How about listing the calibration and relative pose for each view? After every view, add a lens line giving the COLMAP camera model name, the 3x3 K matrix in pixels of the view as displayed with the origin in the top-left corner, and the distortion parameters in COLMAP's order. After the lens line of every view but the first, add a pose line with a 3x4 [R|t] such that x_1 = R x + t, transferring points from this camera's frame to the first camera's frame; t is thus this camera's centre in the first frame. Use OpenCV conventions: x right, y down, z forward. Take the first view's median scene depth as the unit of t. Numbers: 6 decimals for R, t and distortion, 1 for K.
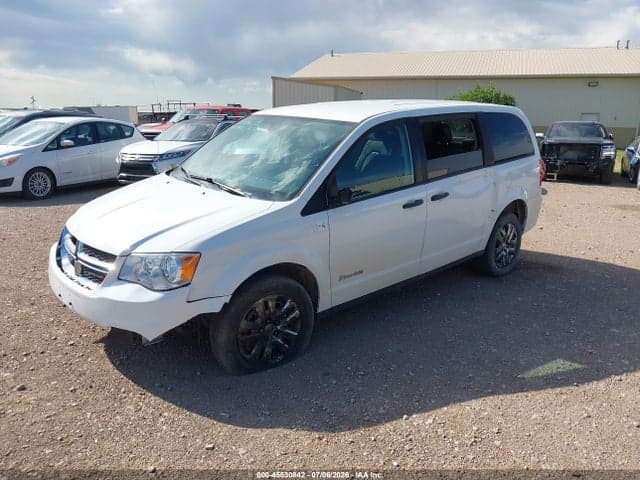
lens RADIAL K [[494.6, 0, 319.4], [0, 494.6, 223.1], [0, 0, 1]] dist [0.005487, 0.002084]
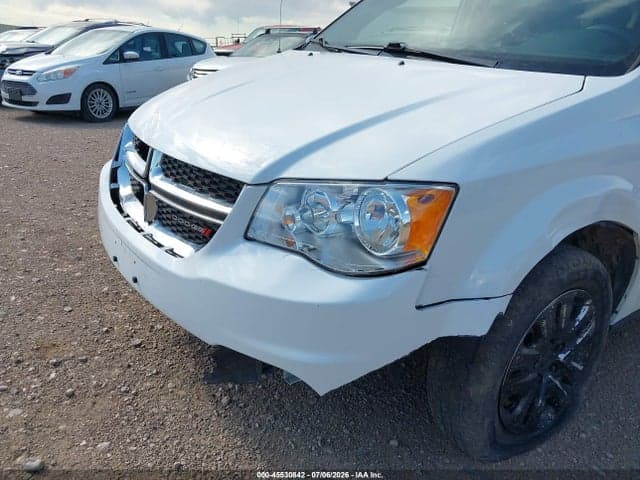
lens RADIAL K [[498.0, 0, 317.6], [0, 498.0, 226.9], [0, 0, 1]] dist [0.003289, -0.008831]
pose [[0.992284, 0.058711, -0.109208, -0.236671], [-0.046116, 0.992354, 0.114482, 0.040996], [0.115095, -0.108563, 0.987404, 0.468075]]
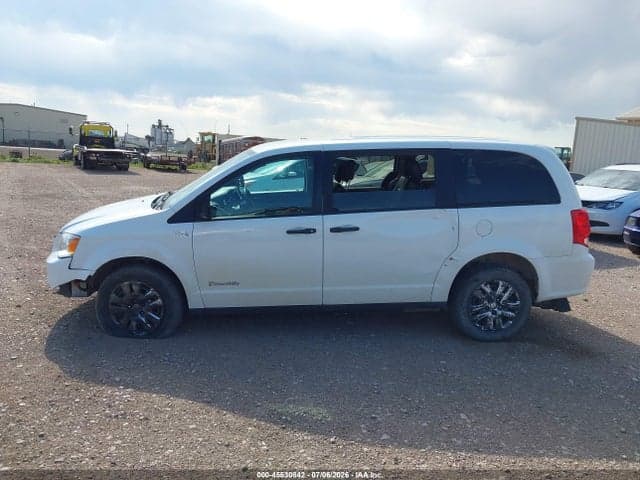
lens RADIAL K [[498.0, 0, 317.6], [0, 498.0, 226.9], [0, 0, 1]] dist [0.003289, -0.008831]
pose [[0.794940, 0.108638, -0.596882, 0.902814], [-0.154604, 0.987630, -0.026147, -0.027958], [0.586658, 0.113066, 0.801903, 0.195266]]
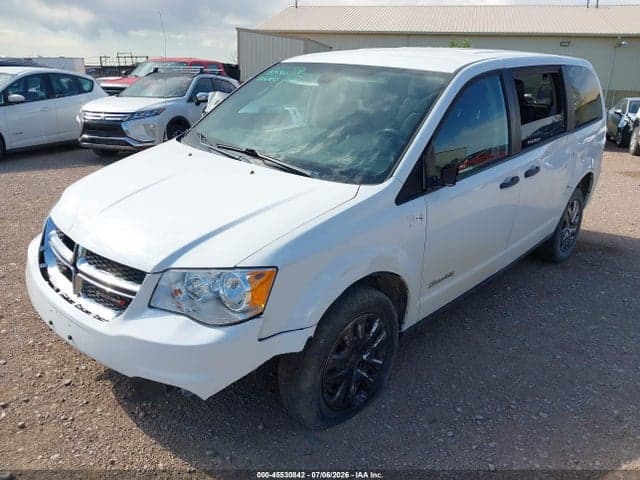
lens RADIAL K [[498.0, 0, 317.6], [0, 498.0, 226.9], [0, 0, 1]] dist [0.003289, -0.008831]
pose [[0.996546, -0.009101, 0.082543, -0.186828], [0.002012, 0.996330, 0.085573, -0.039632], [-0.083018, -0.085111, 0.992907, 0.260889]]
